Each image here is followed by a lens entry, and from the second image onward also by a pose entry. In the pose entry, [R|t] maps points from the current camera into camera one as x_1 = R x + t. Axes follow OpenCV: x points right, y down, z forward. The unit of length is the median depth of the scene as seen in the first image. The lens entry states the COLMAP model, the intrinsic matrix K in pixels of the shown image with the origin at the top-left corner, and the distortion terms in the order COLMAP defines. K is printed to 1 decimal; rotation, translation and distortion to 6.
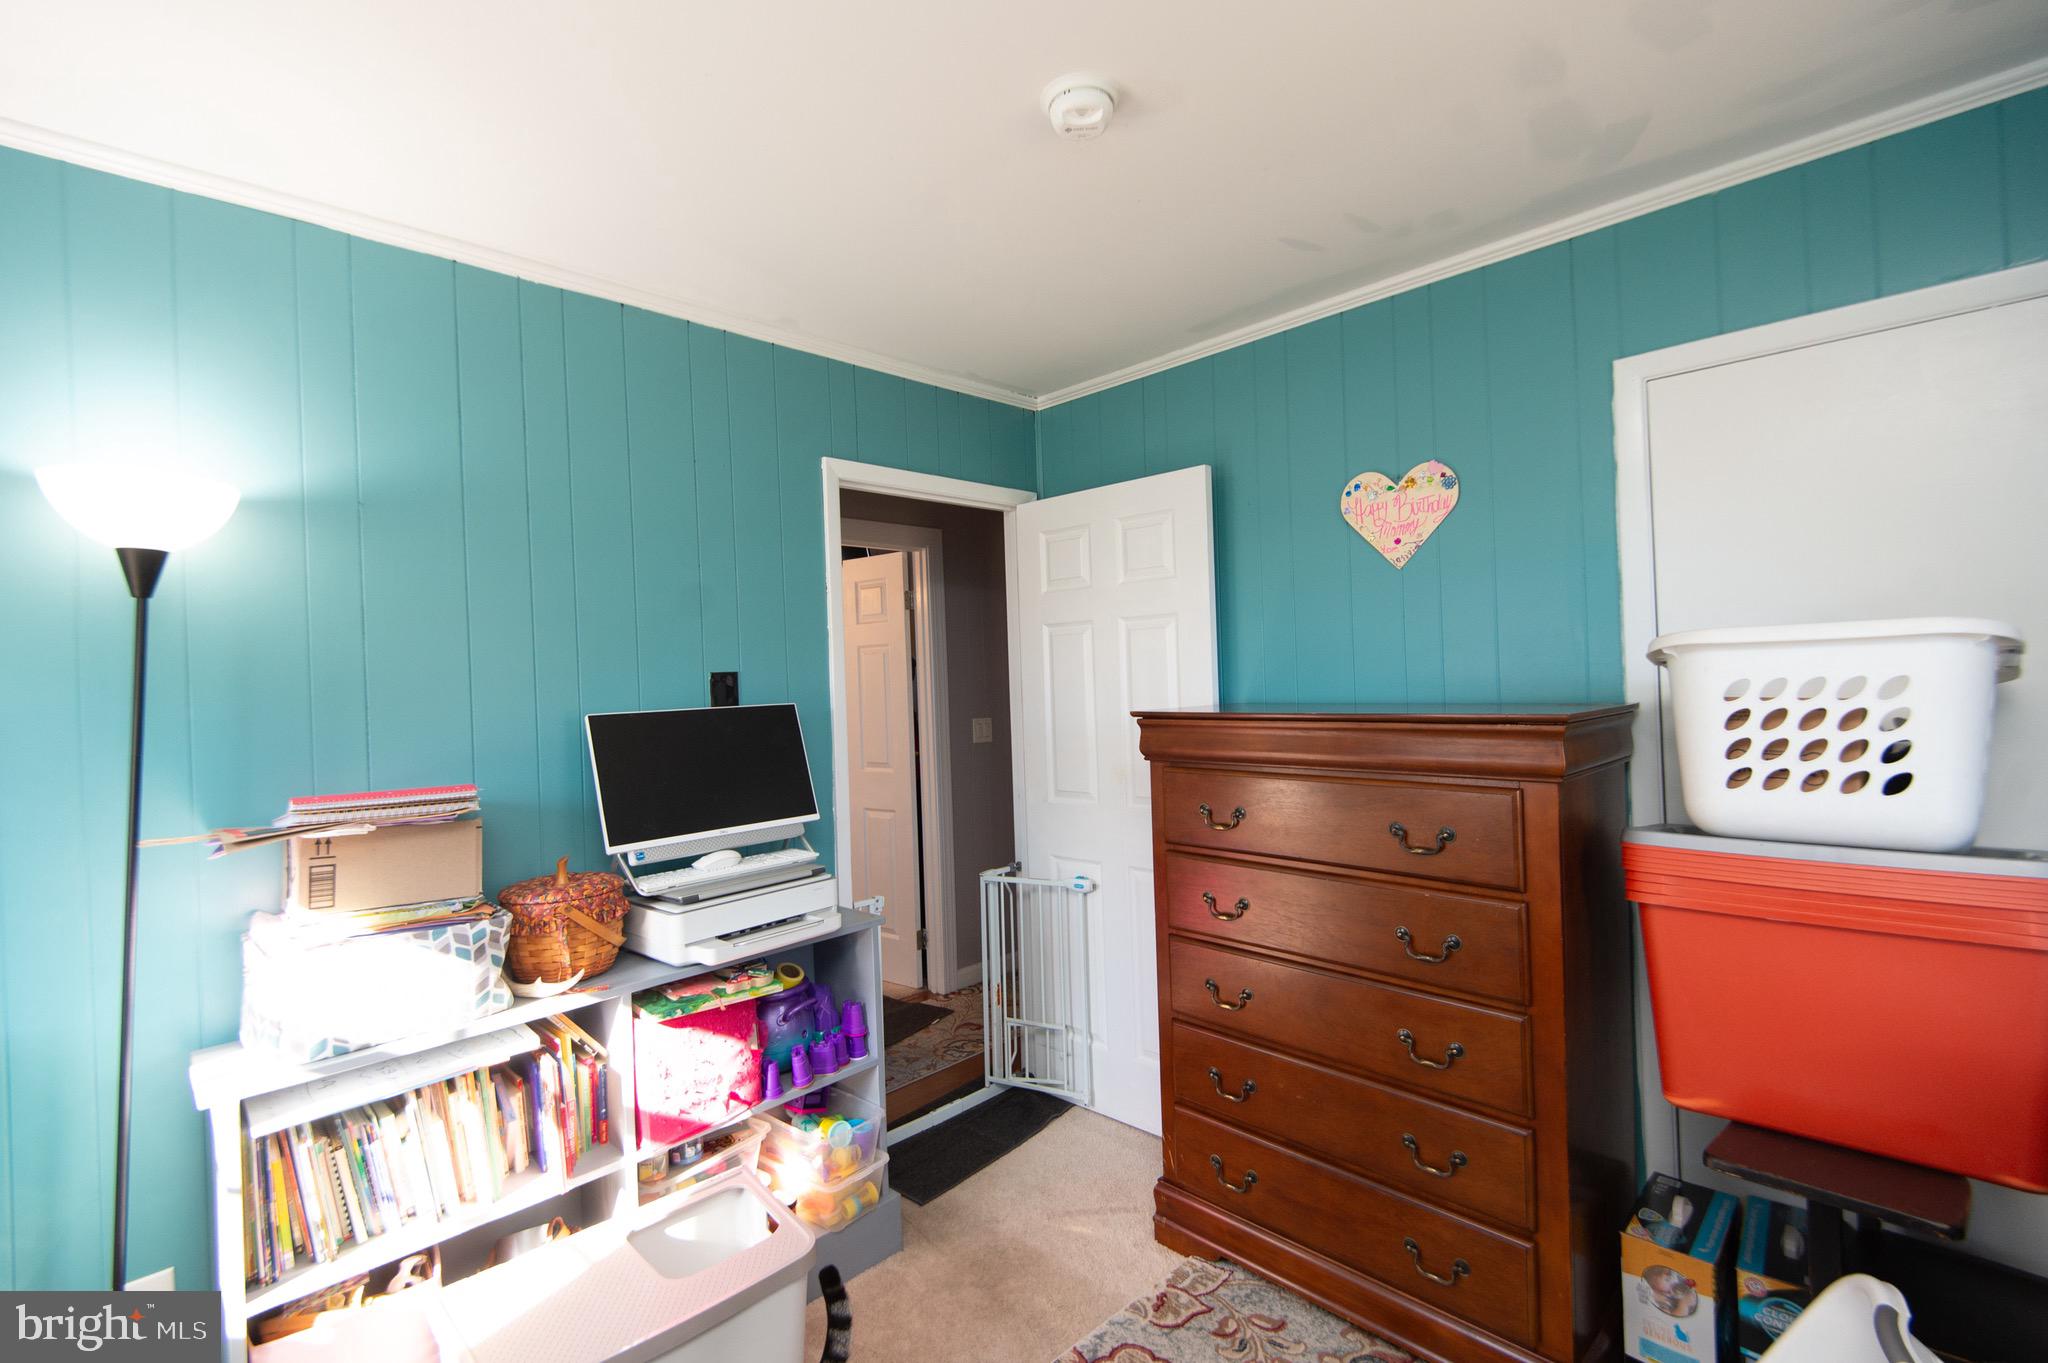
lens RADIAL K [[910.6, 0, 1011.2], [0, 910.6, 679.6], [0, 0, 1]] dist [0.022227, -0.009884]
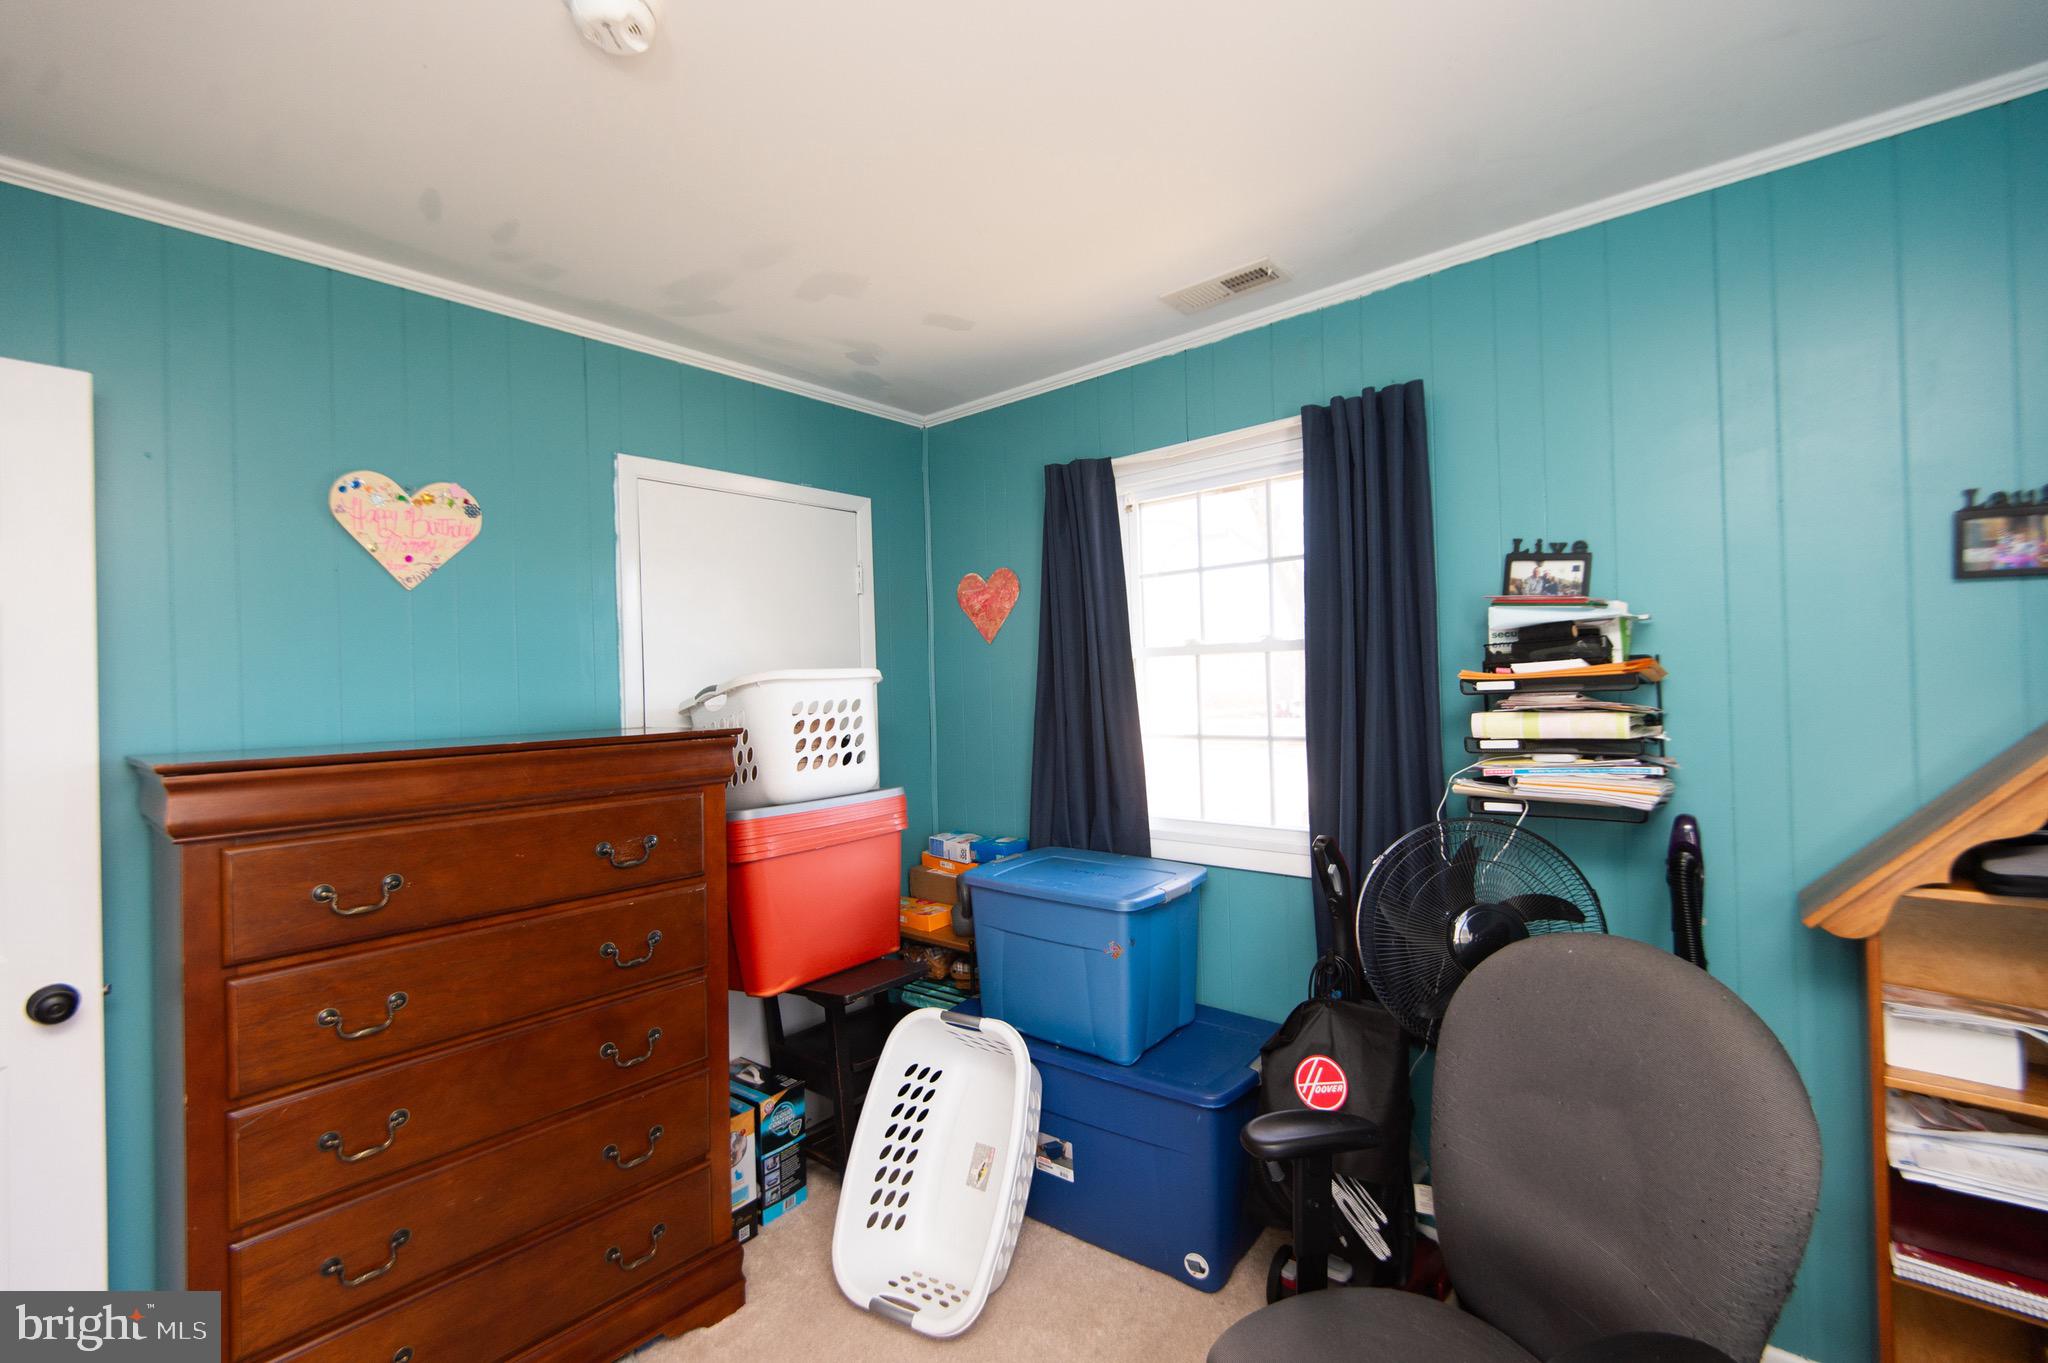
lens RADIAL K [[910.6, 0, 1013.2], [0, 910.6, 680.9], [0, 0, 1]] dist [0.022227, -0.009884]
pose [[-0.083858, 0.041341, 0.995620, -0.605900], [0.037023, 0.998578, -0.038346, 0.028540], [-0.995790, 0.033645, -0.085270, 0.575334]]
